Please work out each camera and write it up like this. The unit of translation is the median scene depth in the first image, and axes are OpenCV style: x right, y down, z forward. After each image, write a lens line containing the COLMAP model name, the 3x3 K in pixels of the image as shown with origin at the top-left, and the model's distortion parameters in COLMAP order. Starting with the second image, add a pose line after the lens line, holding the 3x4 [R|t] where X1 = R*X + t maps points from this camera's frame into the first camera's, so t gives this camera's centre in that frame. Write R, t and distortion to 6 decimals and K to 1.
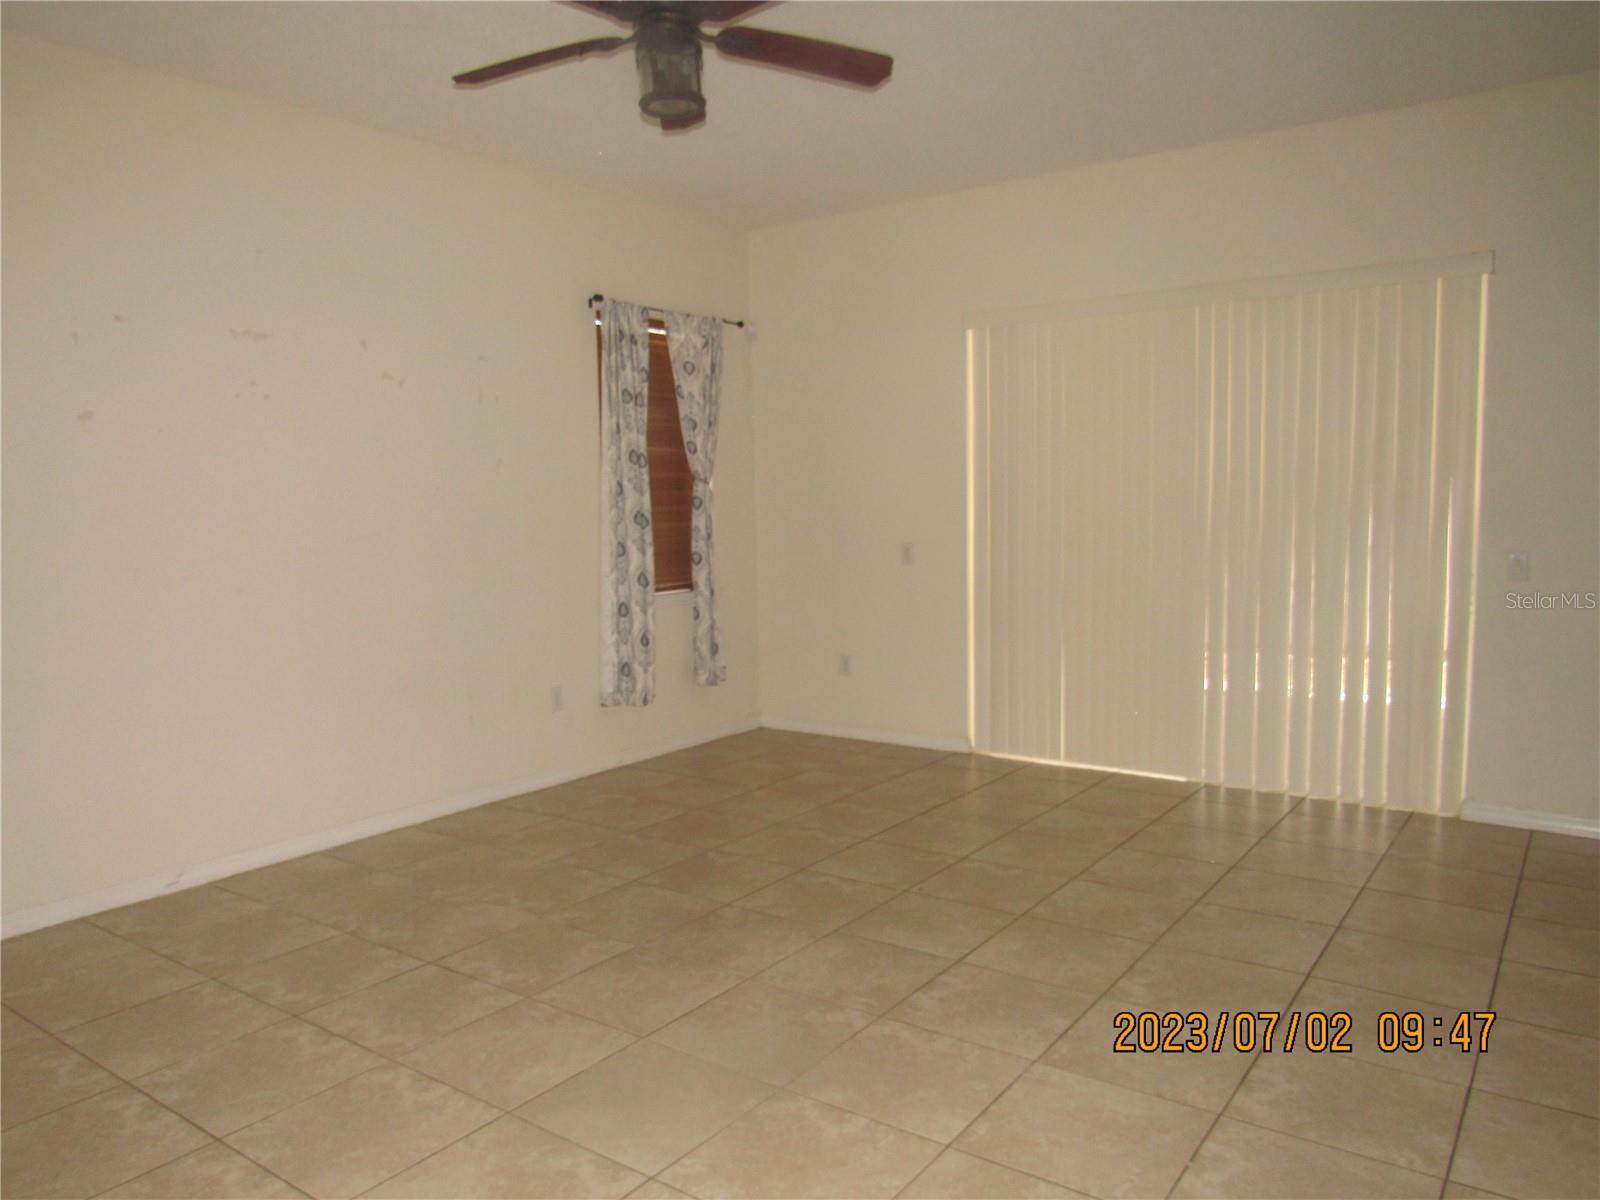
lens RADIAL K [[1143.8, 0, 799.4], [0, 1143.8, 596.8], [0, 0, 1]] dist [0.006247, 0.001306]
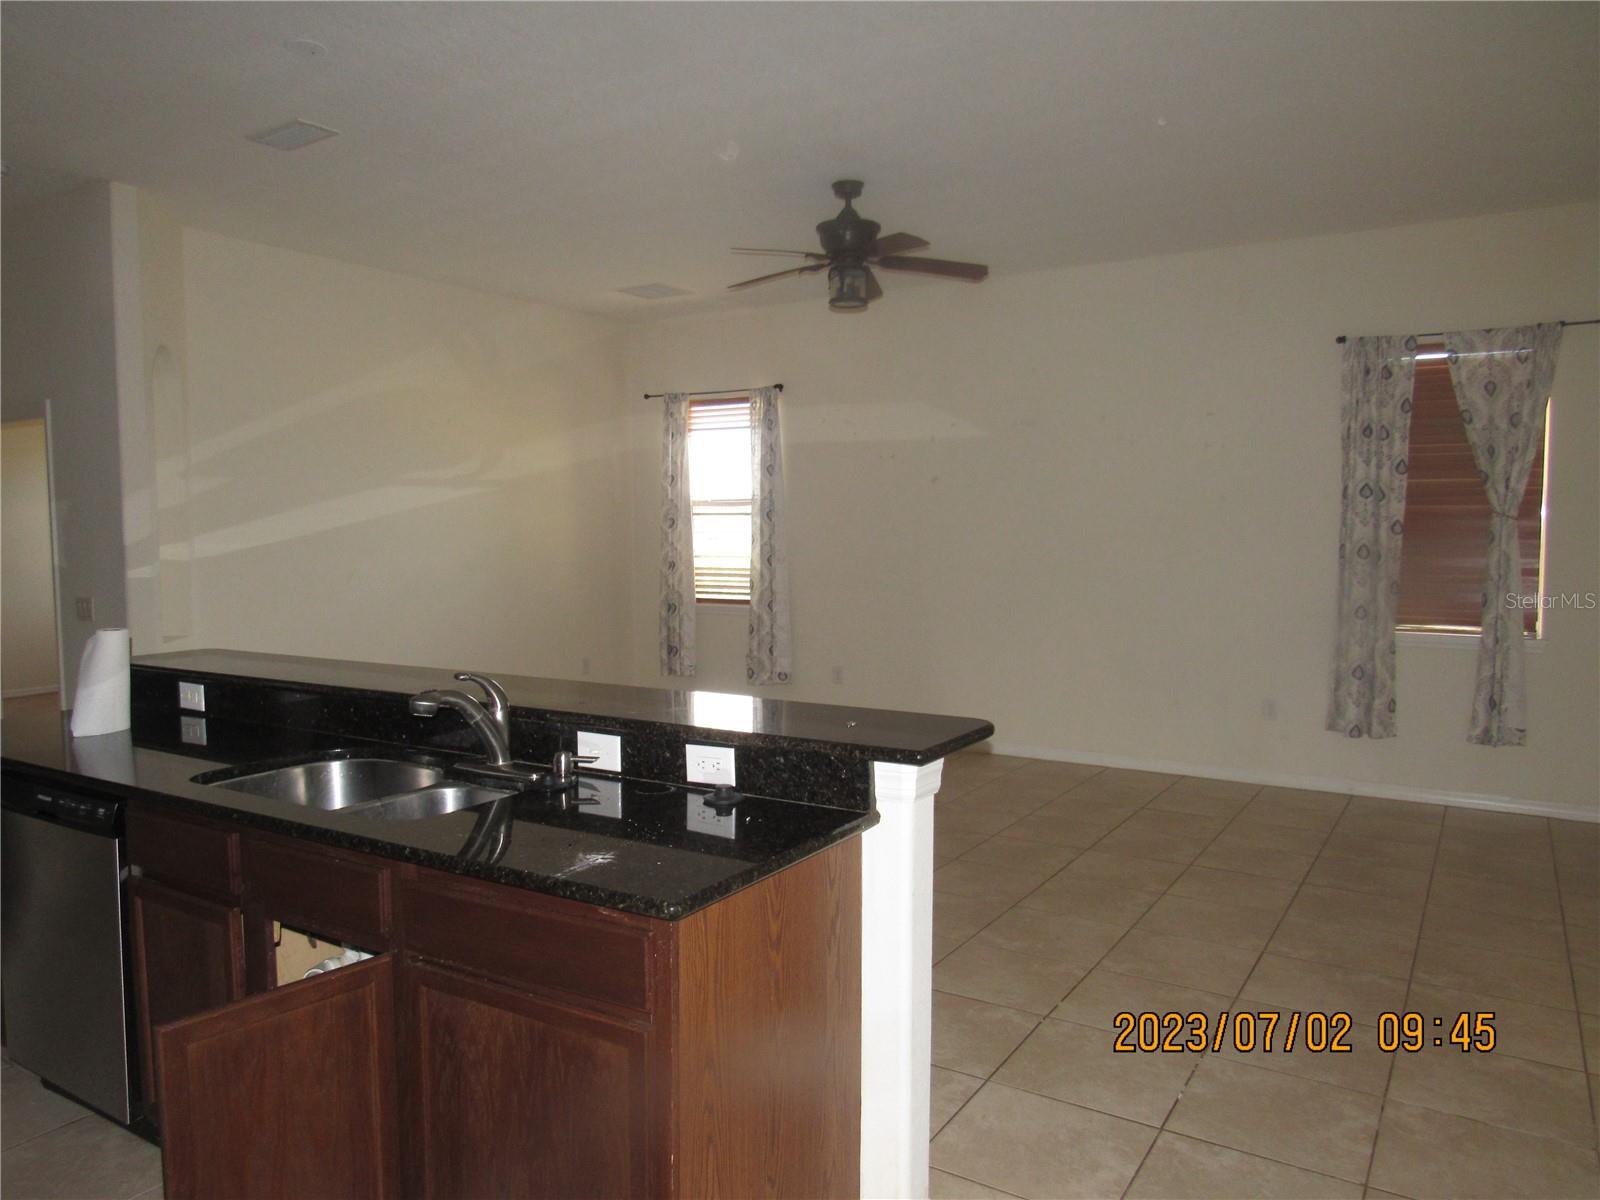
lens RADIAL K [[1143.8, 0, 799.5], [0, 1143.8, 602.9], [0, 0, 1]] dist [0.006247, 0.001306]
pose [[0.071666, 0.082195, -0.994036, 0.810002], [-0.096722, 0.992475, 0.075092, -0.050804], [0.992728, 0.090764, 0.079076, 0.427353]]
